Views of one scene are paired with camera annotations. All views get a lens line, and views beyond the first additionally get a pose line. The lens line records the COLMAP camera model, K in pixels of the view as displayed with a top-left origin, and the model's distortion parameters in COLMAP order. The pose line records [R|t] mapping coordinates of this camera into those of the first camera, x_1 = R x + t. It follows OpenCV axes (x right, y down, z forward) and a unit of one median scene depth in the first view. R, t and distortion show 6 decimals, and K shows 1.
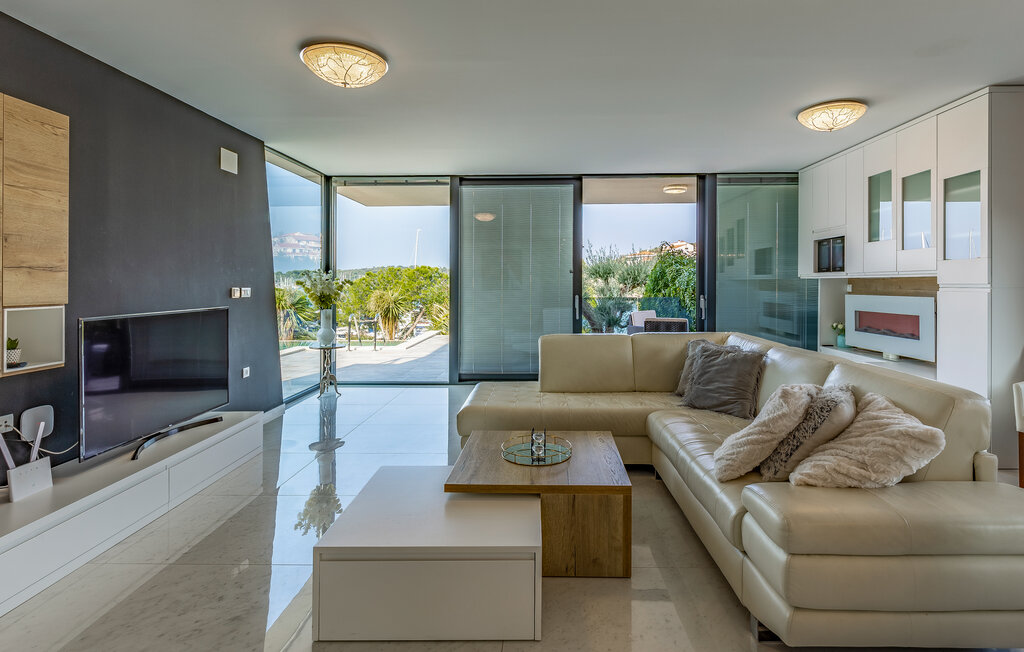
lens RADIAL K [[517.1, 0, 541.2], [0, 517.1, 281.0], [0, 0, 1]] dist [-0.000707, 0.000503]
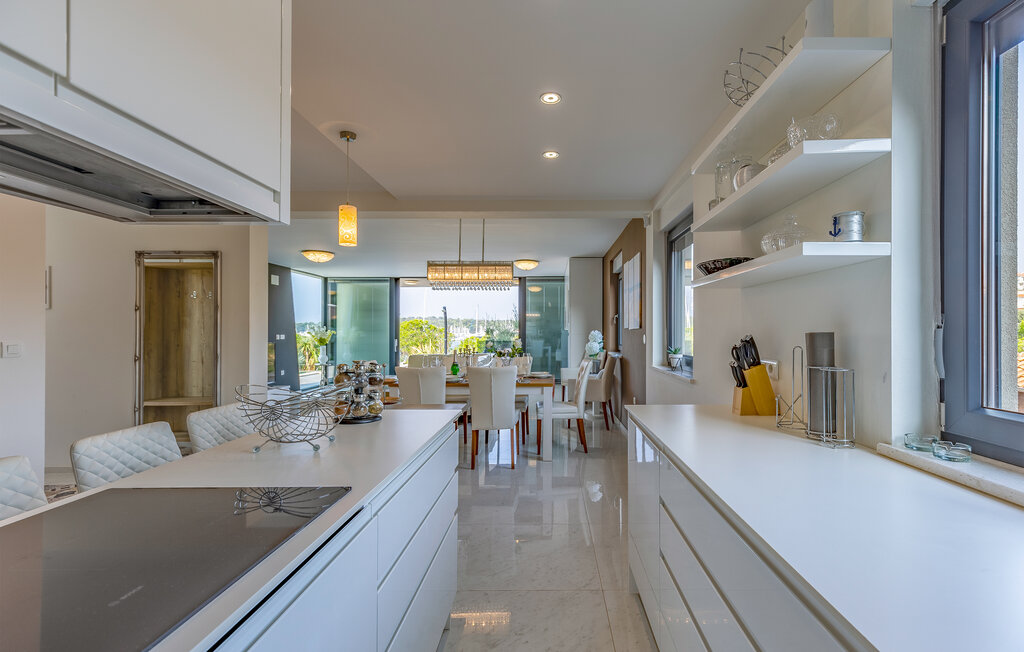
lens RADIAL K [[459.2, 0, 552.0], [0, 459.2, 329.2], [0, 0, 1]] dist [0.001107, 0.000041]
pose [[0.999908, -0.000861, 0.013515, 0.471912], [0.000894, 0.999997, -0.002458, -0.005378], [-0.013513, 0.002470, 0.999906, -0.832663]]
